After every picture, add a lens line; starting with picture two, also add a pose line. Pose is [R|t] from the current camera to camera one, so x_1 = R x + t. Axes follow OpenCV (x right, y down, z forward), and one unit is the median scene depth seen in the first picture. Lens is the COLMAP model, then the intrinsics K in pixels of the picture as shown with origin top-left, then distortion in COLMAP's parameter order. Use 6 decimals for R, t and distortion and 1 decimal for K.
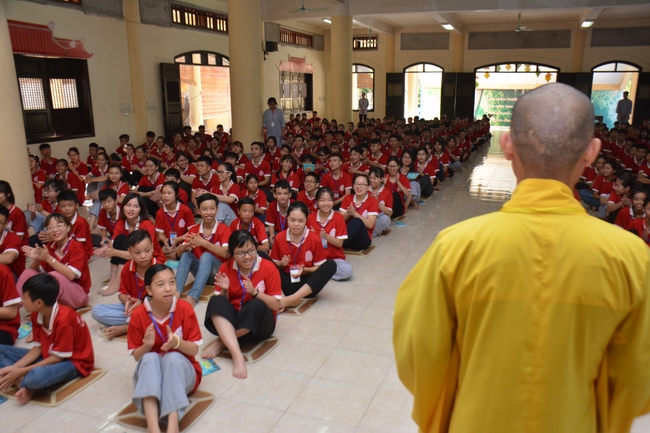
lens RADIAL K [[541.1, 0, 325.6], [0, 541.1, 243.1], [0, 0, 1]] dist [-0.160562, 0.165014]
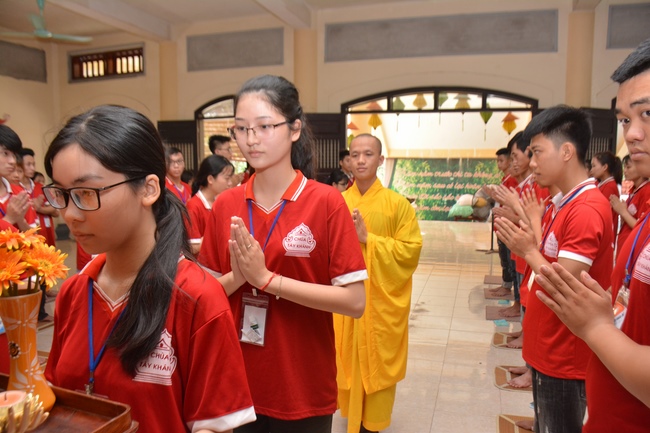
lens RADIAL K [[541.1, 0, 325.6], [0, 541.1, 243.1], [0, 0, 1]] dist [-0.160562, 0.165014]
pose [[0.995804, -0.012388, 0.090670, 0.232161], [0.025009, 0.989918, -0.139414, -0.160076], [-0.088029, 0.141097, 0.986074, 0.595880]]
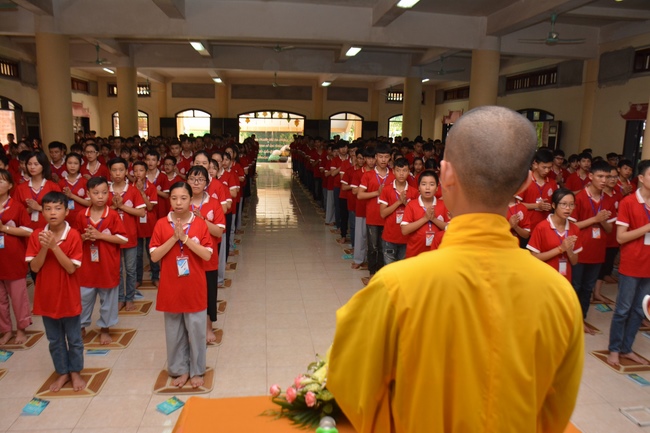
lens RADIAL K [[499.7, 0, 325.0], [0, 499.7, 216.5], [0, 0, 1]] dist [-0.132229, -0.001417]
pose [[0.887322, -0.052011, 0.458207, -0.062531], [0.100249, 0.991612, -0.081577, 0.003054], [-0.450121, 0.118320, 0.885094, -0.036083]]
